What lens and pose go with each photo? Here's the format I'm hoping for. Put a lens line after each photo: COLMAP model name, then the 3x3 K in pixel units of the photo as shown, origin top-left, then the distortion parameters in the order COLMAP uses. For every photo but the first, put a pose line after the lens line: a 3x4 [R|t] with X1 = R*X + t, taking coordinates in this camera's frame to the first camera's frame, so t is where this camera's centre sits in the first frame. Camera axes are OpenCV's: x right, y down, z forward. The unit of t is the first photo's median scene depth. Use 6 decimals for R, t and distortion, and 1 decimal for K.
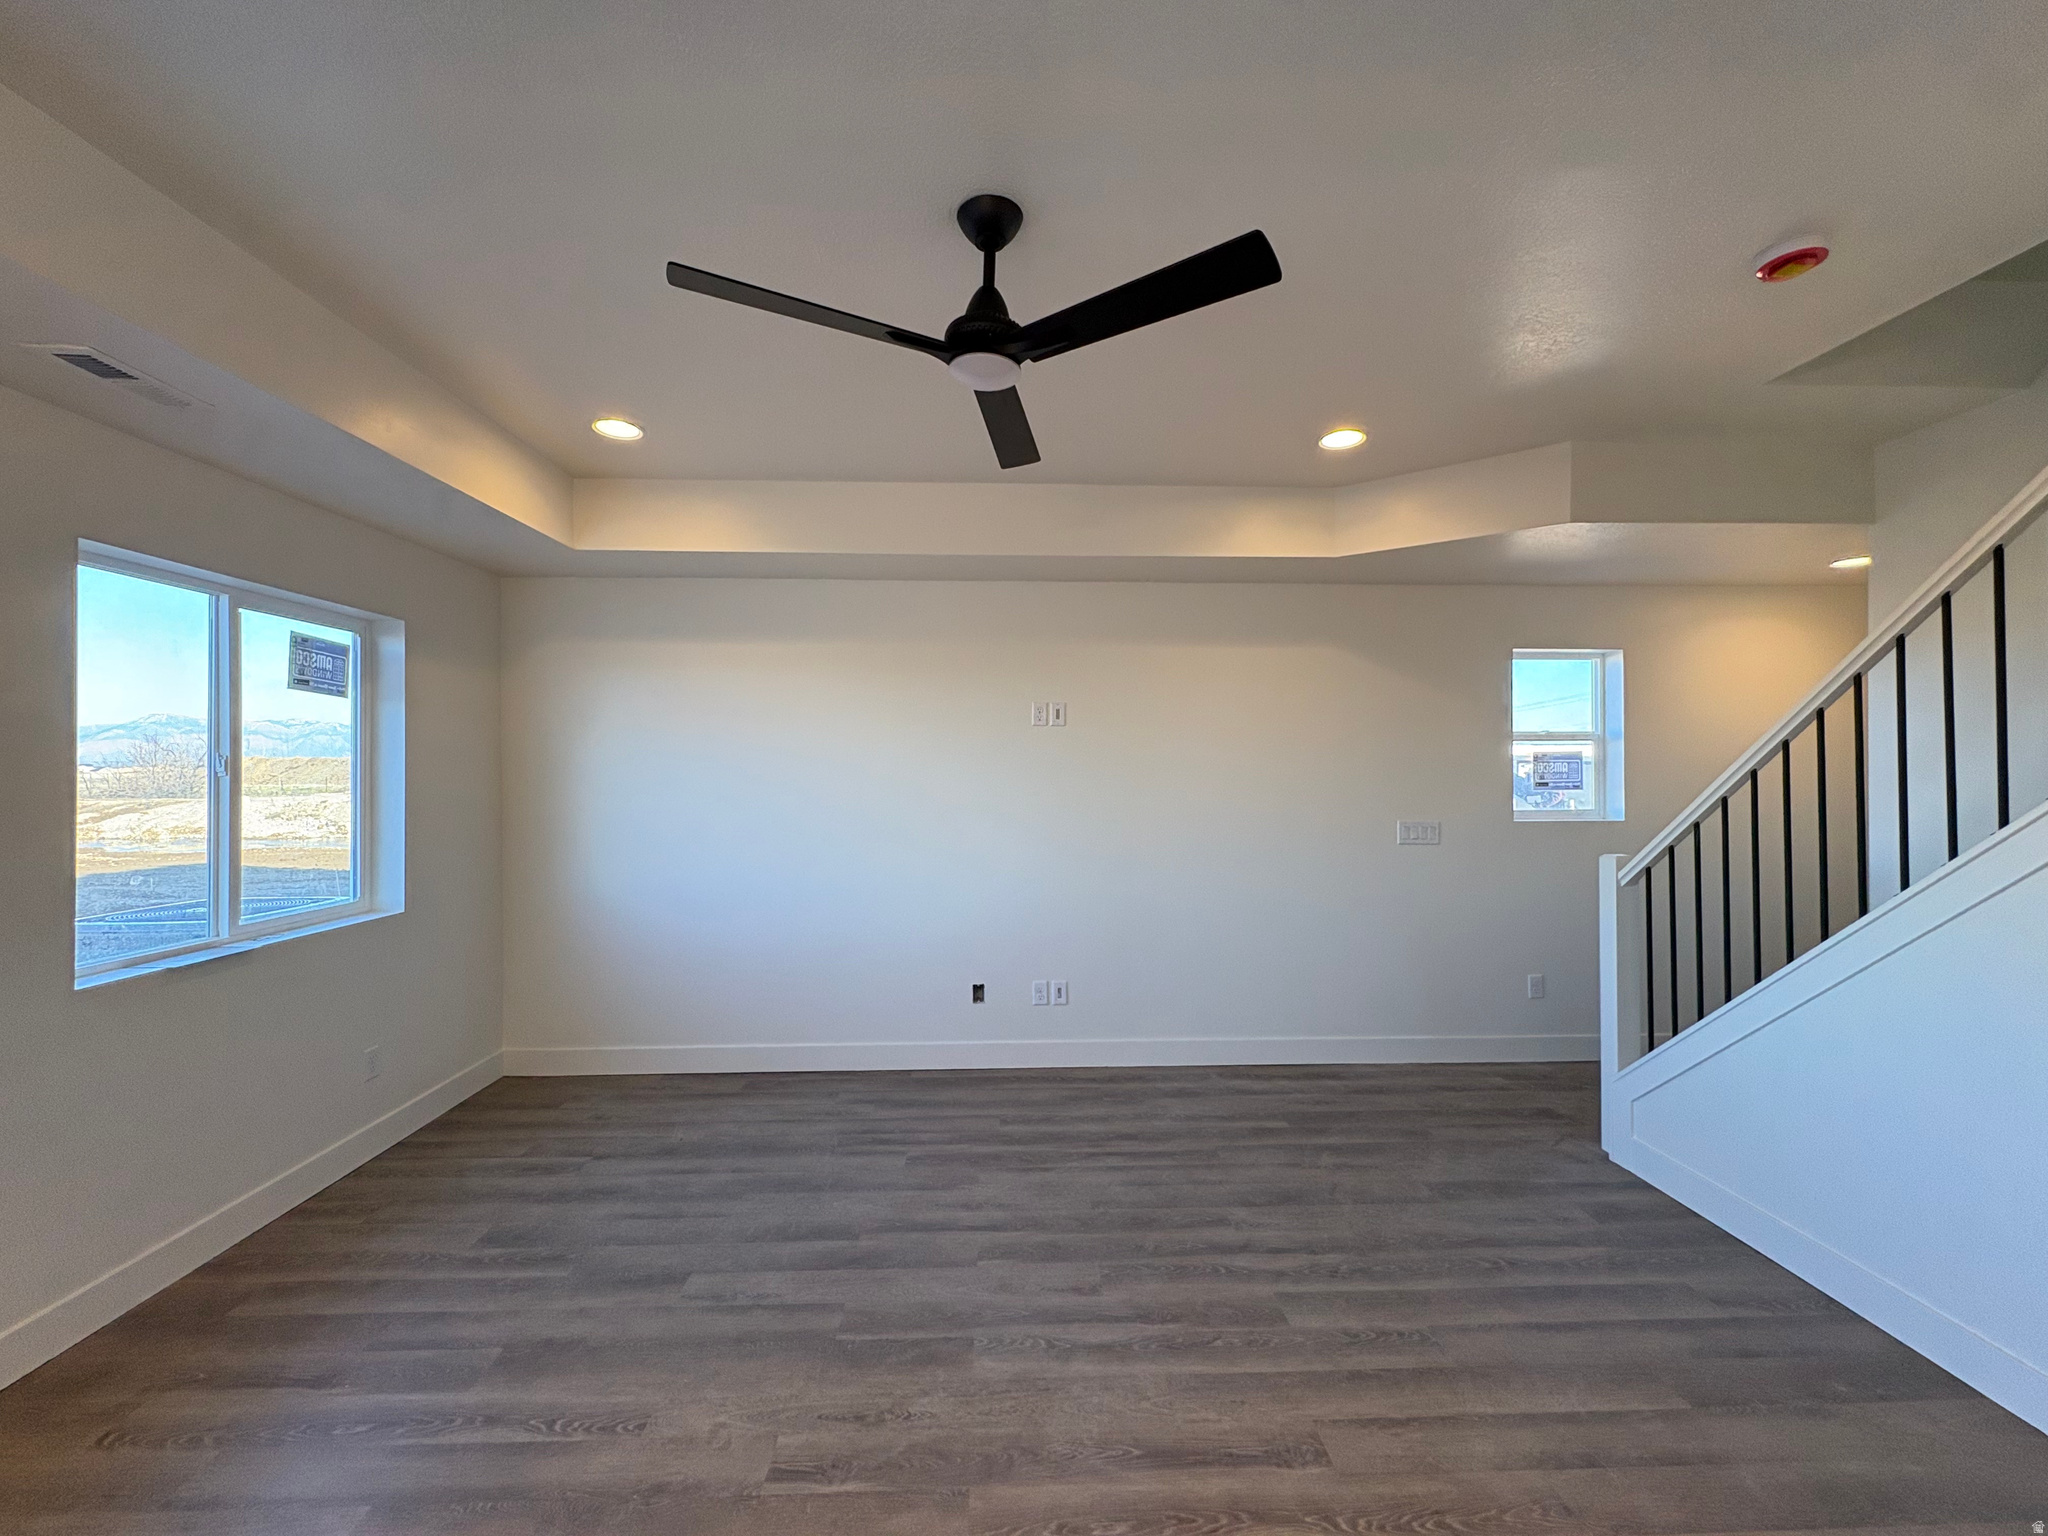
lens RADIAL K [[815.6, 0, 1024.0], [0, 815.6, 768.0], [0, 0, 1]] dist [-0.001550, 0.000008]
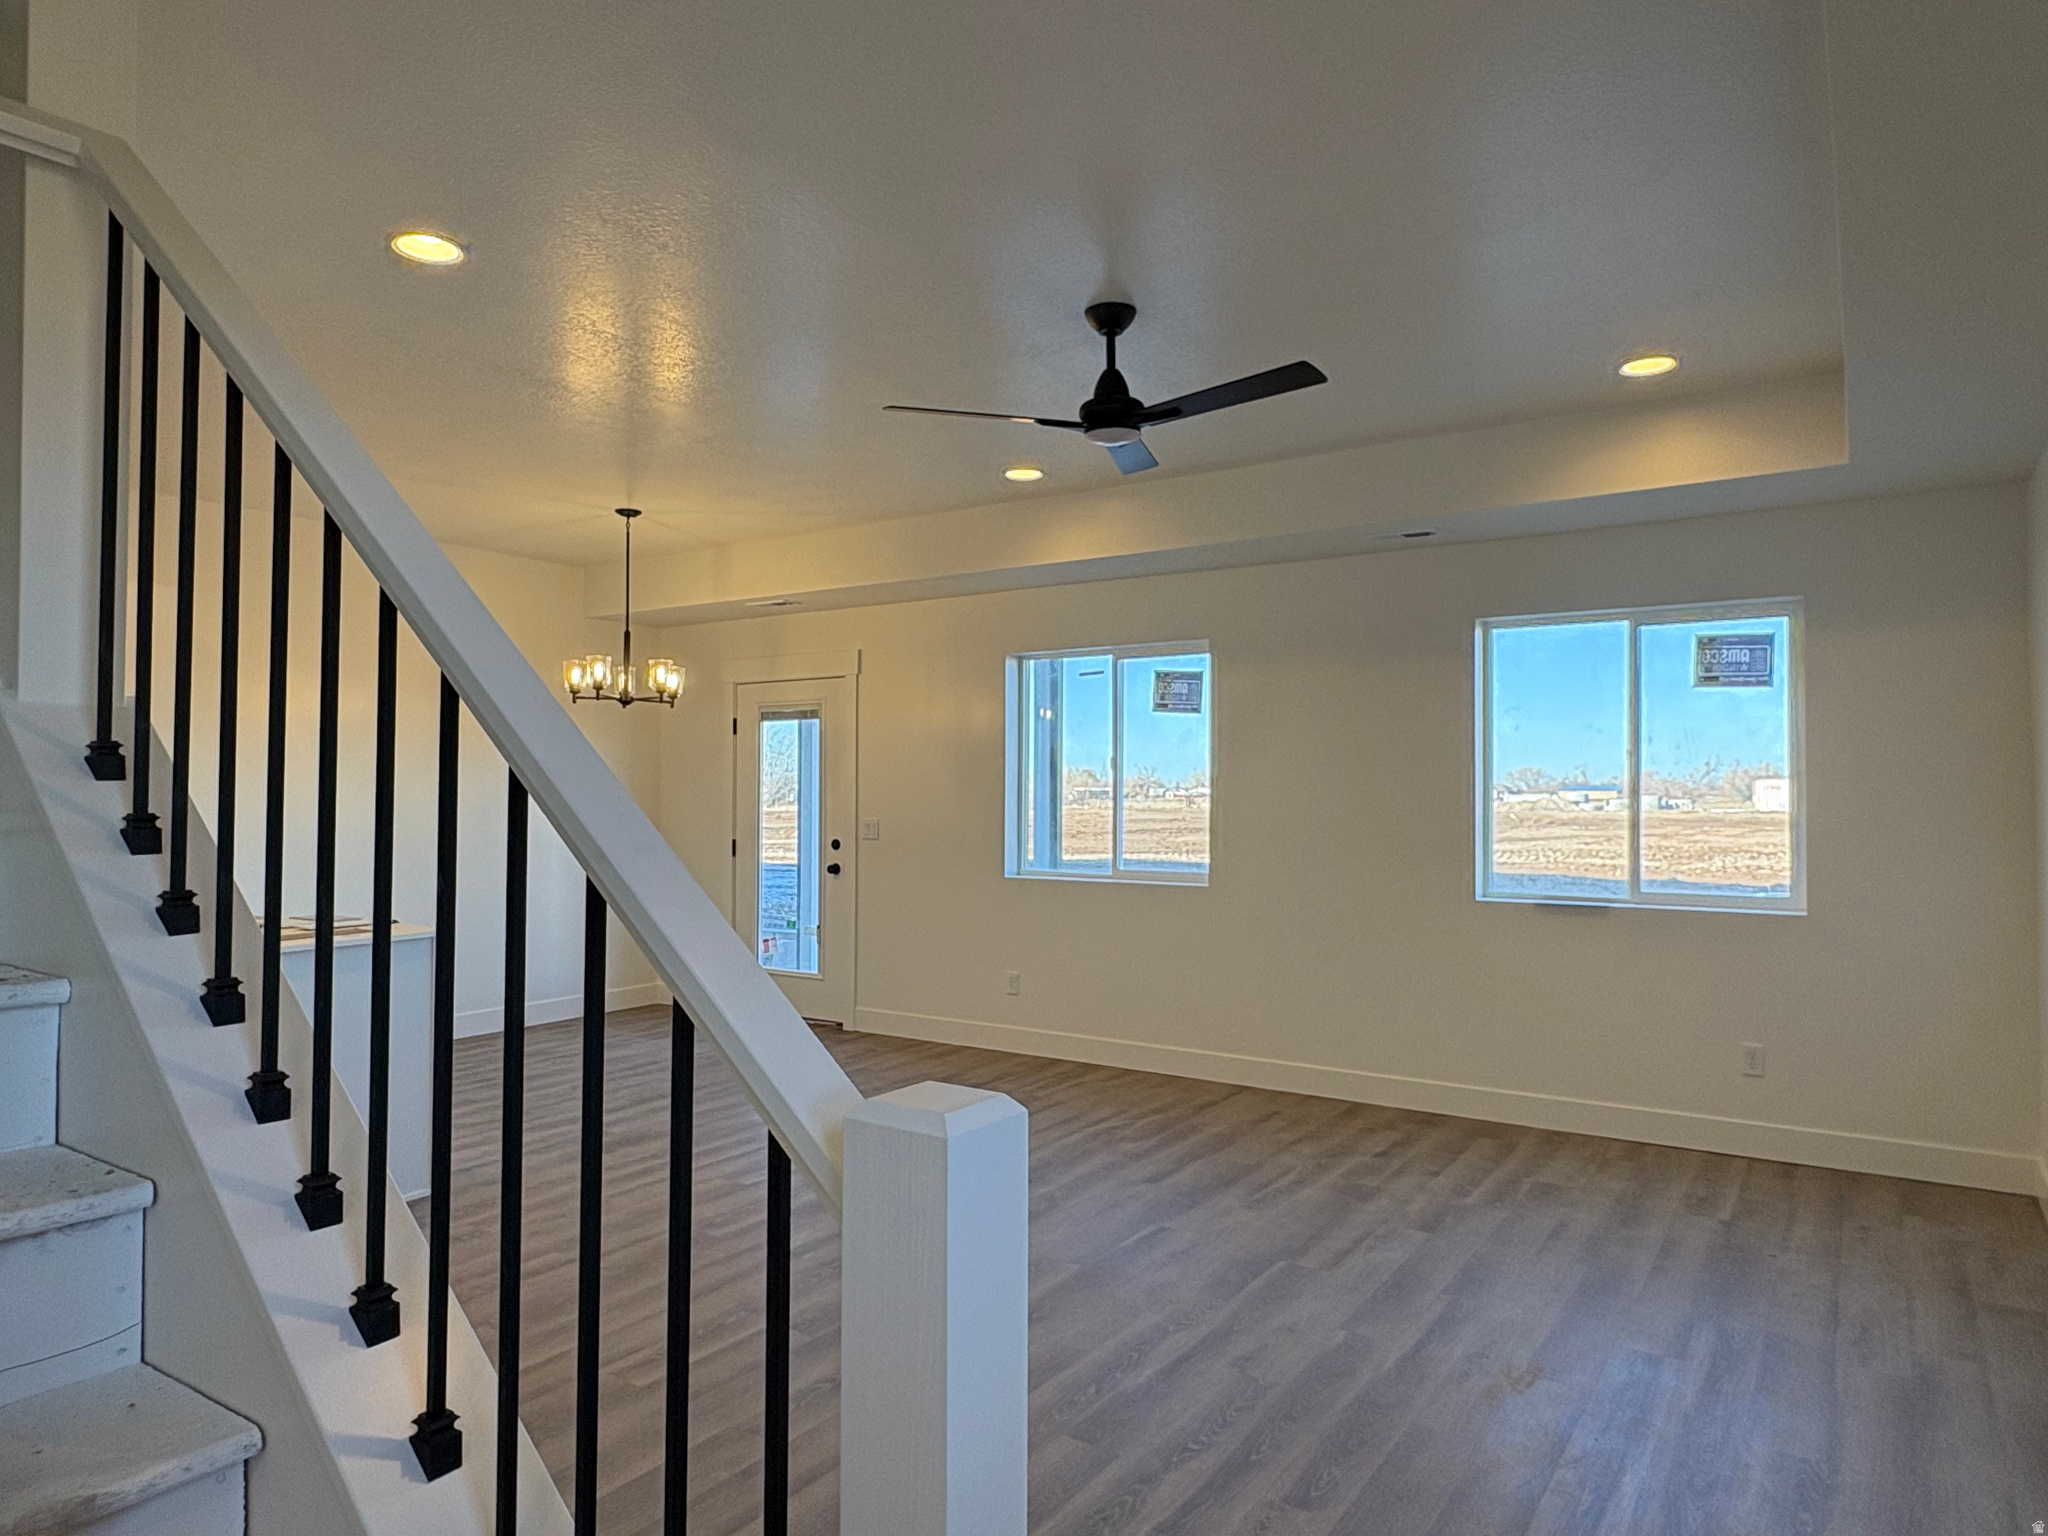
lens RADIAL K [[1280.2, 0, 1024.0], [0, 1280.2, 768.0], [0, 0, 1]] dist [0.000963, 0.000121]
pose [[-0.590183, -0.019204, -0.807041, 1.207331], [-0.001260, 0.999738, -0.022868, 0.061470], [0.807269, -0.012479, -0.590052, 1.515670]]
